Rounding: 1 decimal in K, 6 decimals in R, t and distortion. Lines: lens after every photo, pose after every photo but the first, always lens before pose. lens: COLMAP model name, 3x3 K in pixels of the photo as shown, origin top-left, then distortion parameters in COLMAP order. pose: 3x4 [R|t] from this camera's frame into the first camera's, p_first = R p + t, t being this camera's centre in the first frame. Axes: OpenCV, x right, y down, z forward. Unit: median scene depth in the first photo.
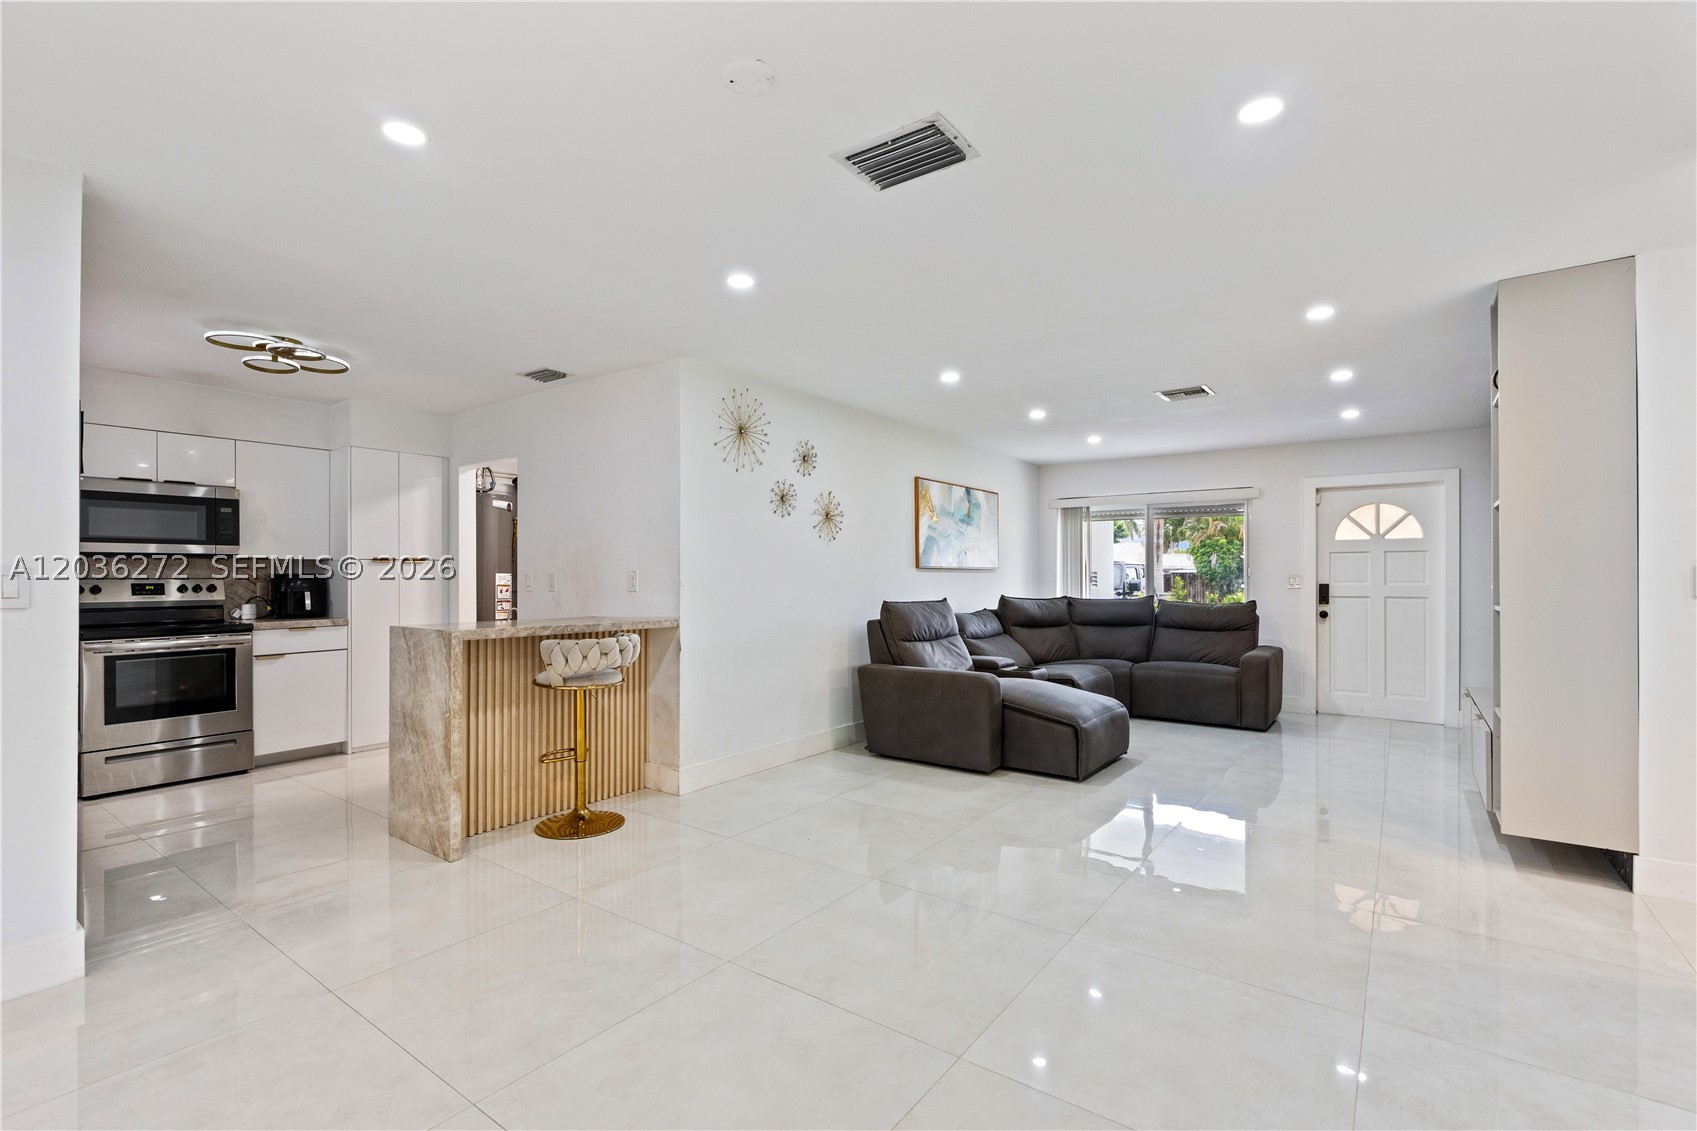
lens RADIAL K [[767.5, 0, 844.4], [0, 767.5, 572.2], [0, 0, 1]] dist [-0.010627, 0.004871]
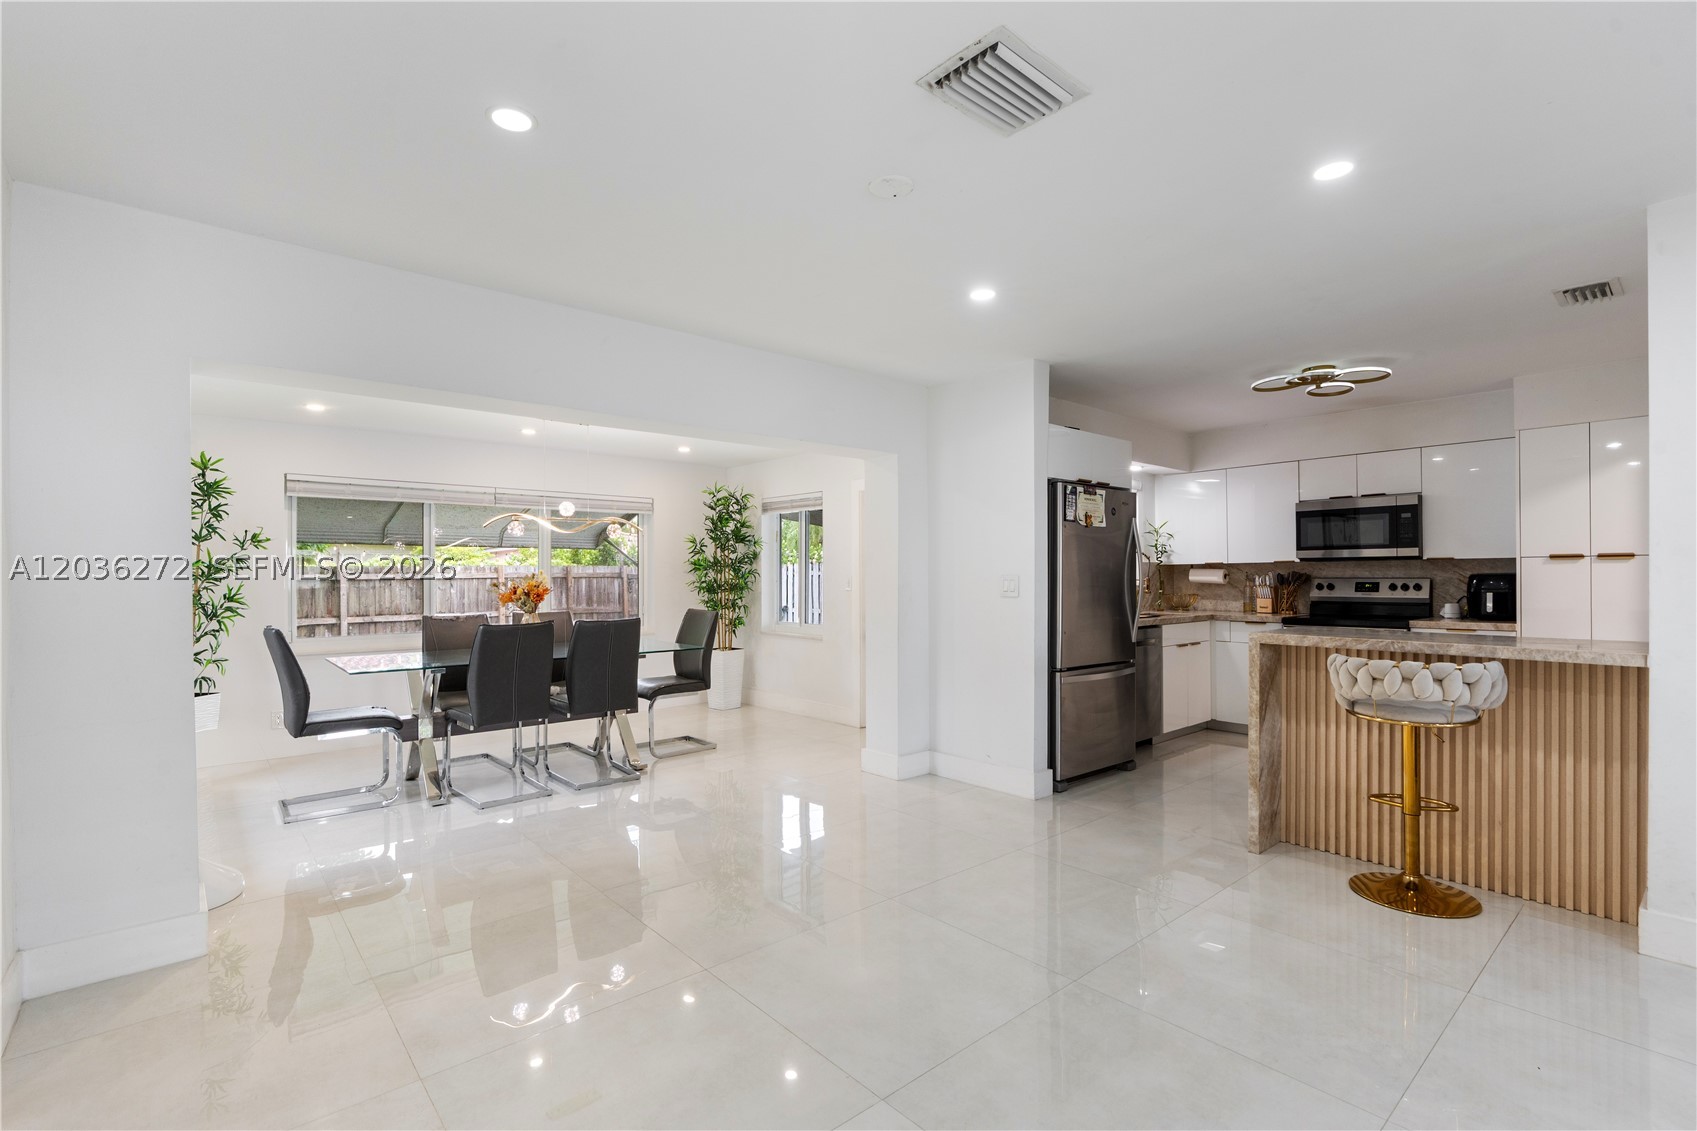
lens RADIAL K [[767.5, 0, 851.9], [0, 767.5, 572.6], [0, 0, 1]] dist [-0.010627, 0.004871]
pose [[-0.216615, -0.000429, -0.976257, 0.390348], [0.013504, 0.999903, -0.003436, -0.006227], [0.976164, -0.013928, -0.216588, 0.431350]]
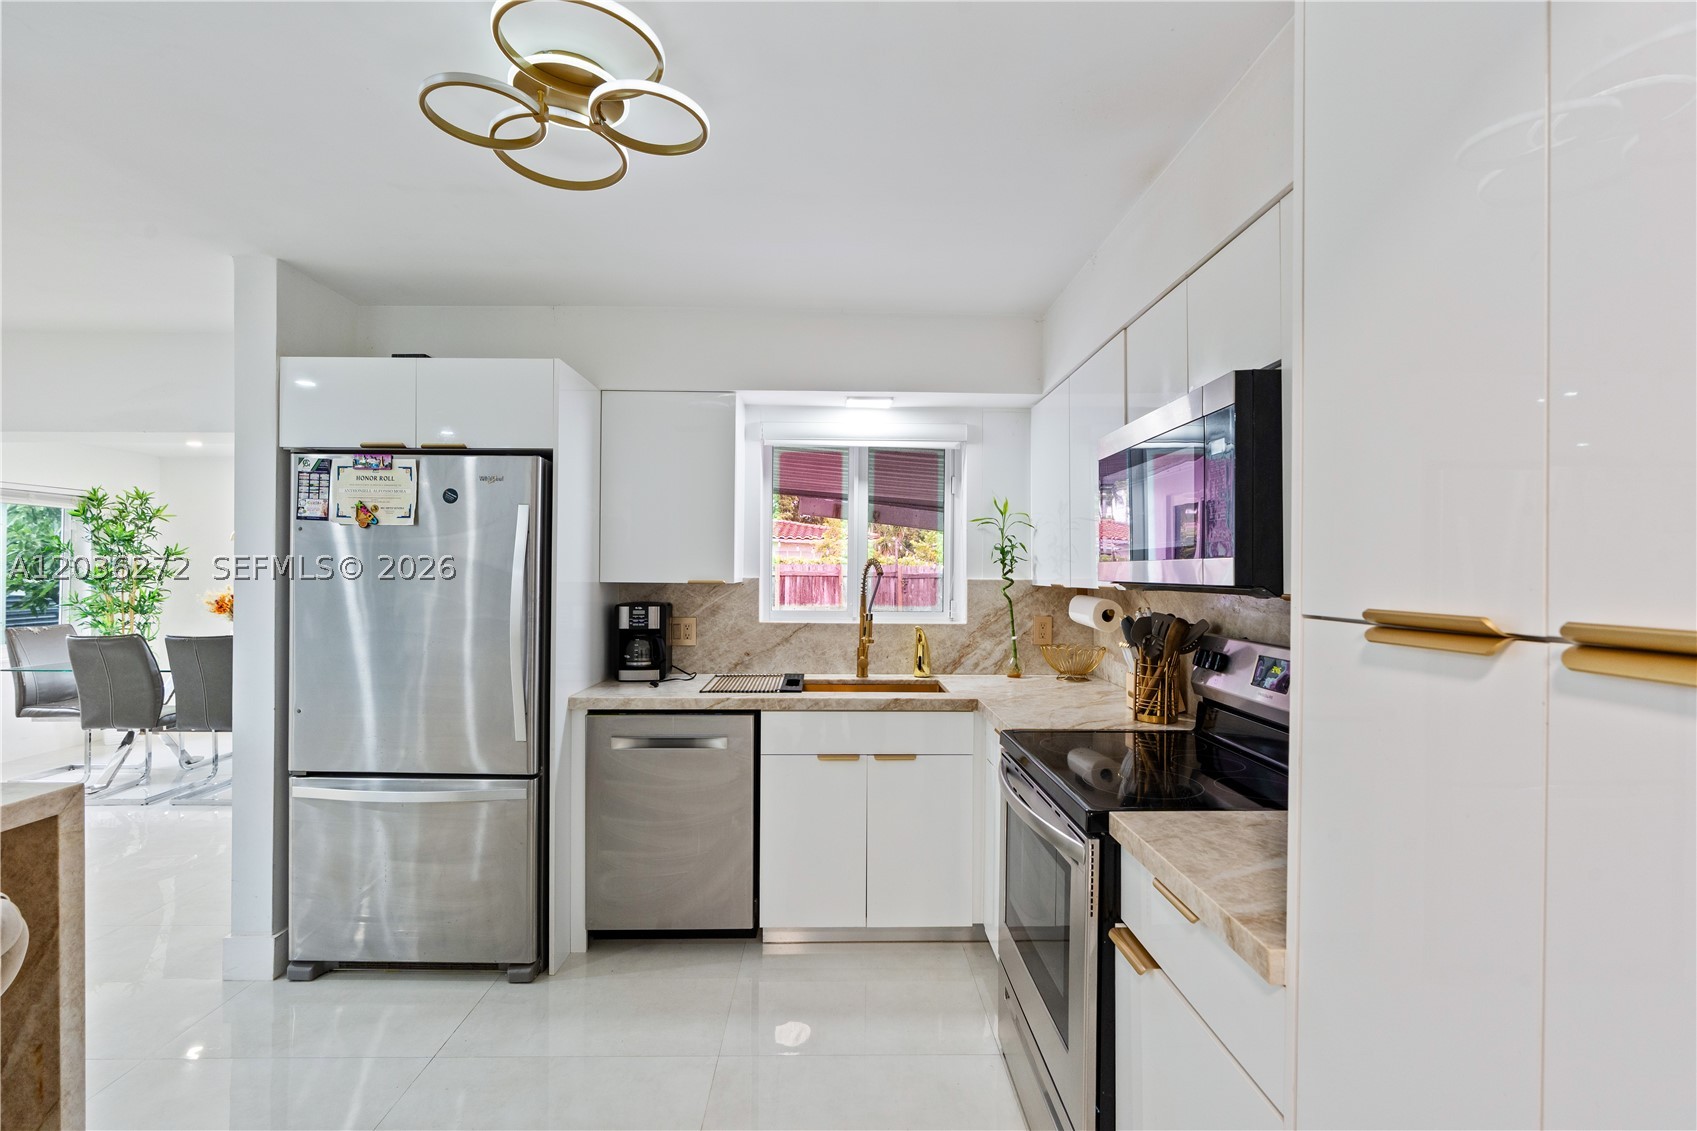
lens RADIAL K [[767.5, 0, 845.8], [0, 767.5, 568.1], [0, 0, 1]] dist [-0.010627, 0.004871]
pose [[-0.794290, -0.001145, -0.607538, -0.456405], [0.002734, 0.999981, -0.005458, -0.027511], [0.607533, -0.005996, -0.794272, 1.073908]]
